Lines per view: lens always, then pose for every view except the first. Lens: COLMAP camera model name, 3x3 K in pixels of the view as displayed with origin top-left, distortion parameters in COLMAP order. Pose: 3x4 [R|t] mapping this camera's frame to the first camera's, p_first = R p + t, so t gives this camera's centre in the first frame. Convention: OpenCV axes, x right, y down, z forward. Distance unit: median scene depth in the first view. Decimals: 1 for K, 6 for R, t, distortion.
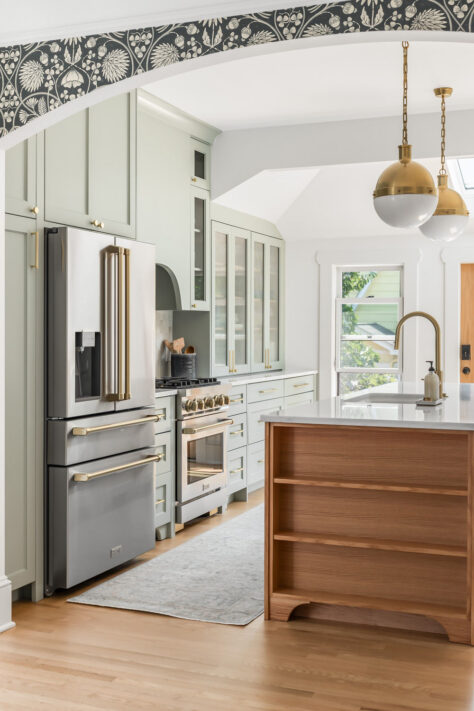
lens RADIAL K [[932.8, 0, 237.5], [0, 932.8, 355.5], [0, 0, 1]] dist [0.154294, 0.000000]
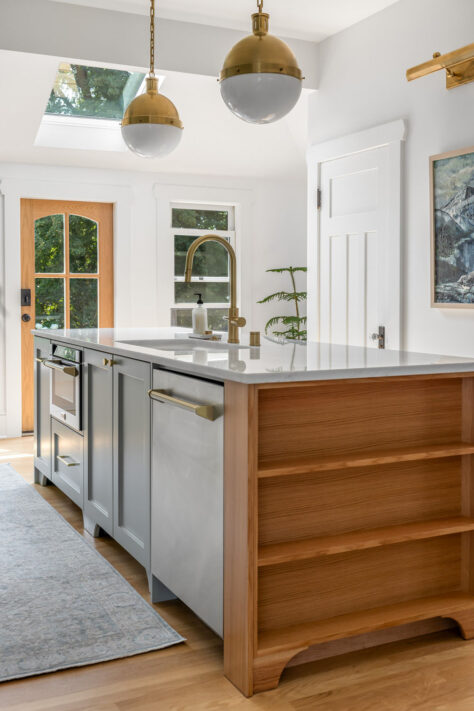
lens RADIAL K [[809.1, 0, 239.0], [0, 809.1, 351.6], [0, 0, 1]] dist [-0.012858, 0.000000]
pose [[0.681993, -0.054770, 0.729305, -0.221833], [0.020433, 0.998230, 0.055859, 0.010792], [-0.731073, -0.023194, 0.681905, 0.376630]]
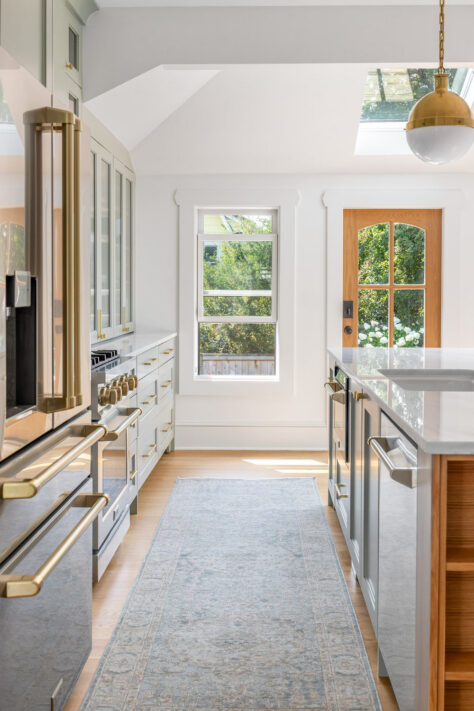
lens RADIAL K [[809.1, 0, 238.3], [0, 809.1, 341.2], [0, 0, 1]] dist [-0.012858, 0.000000]
pose [[0.943991, -0.020500, 0.329335, -0.126413], [0.008024, 0.999199, 0.039198, -0.004915], [-0.329875, -0.034360, 0.943399, 0.371489]]
